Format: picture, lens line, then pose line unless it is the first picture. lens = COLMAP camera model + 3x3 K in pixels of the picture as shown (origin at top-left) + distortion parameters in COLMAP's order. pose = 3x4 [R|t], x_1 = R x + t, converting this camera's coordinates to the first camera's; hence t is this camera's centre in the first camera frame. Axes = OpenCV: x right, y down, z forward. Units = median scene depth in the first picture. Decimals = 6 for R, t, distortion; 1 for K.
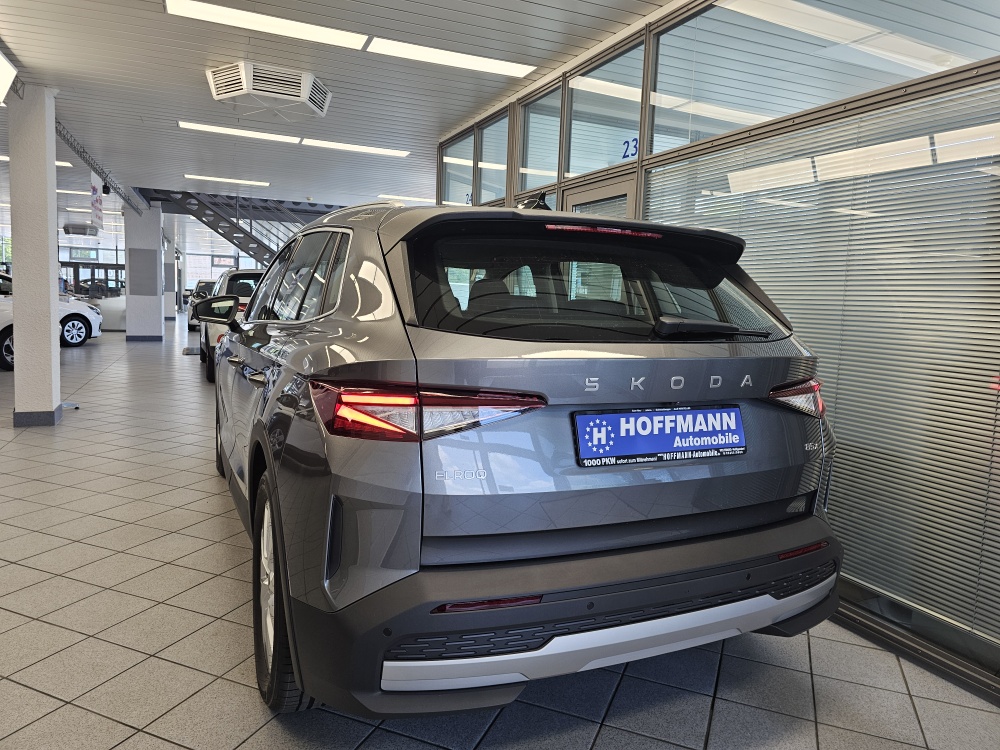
lens RADIAL K [[682.5, 0, 500.9], [0, 682.5, 363.4], [0, 0, 1]] dist [0.036615, -0.006877]
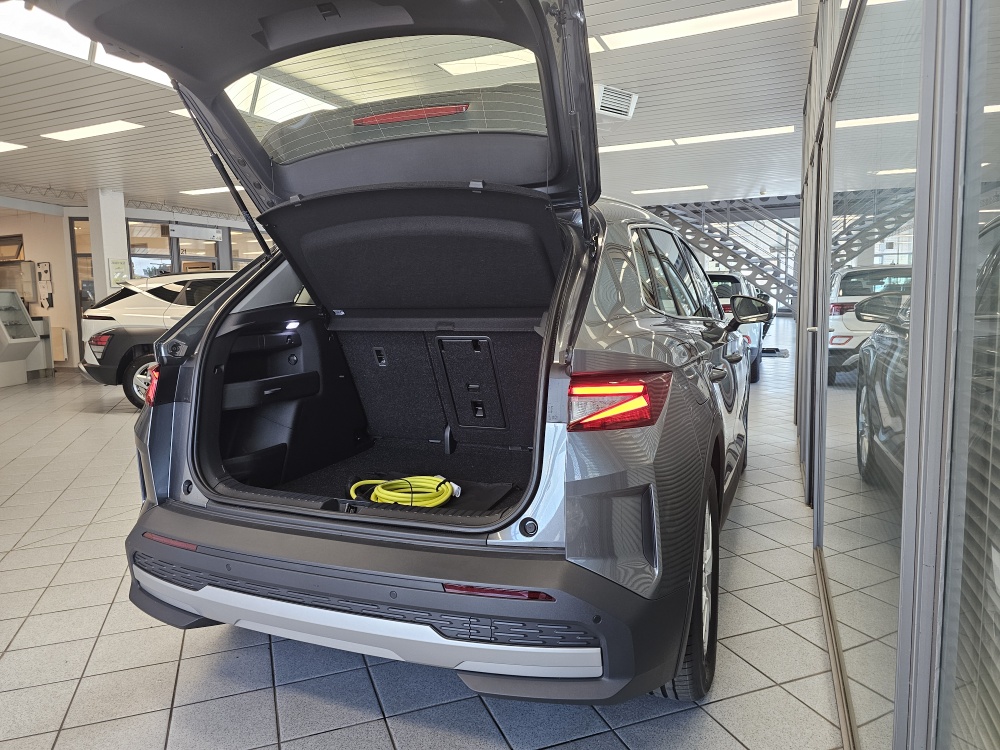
lens RADIAL K [[683.9, 0, 500.0], [0, 683.9, 375.0], [0, 0, 1]] dist [0.043263, -0.048007]
pose [[0.662775, 0.031201, -0.748168, 0.208868], [-0.023833, 0.999504, 0.020570, 0.001344], [0.748439, 0.004198, 0.663190, 0.098210]]
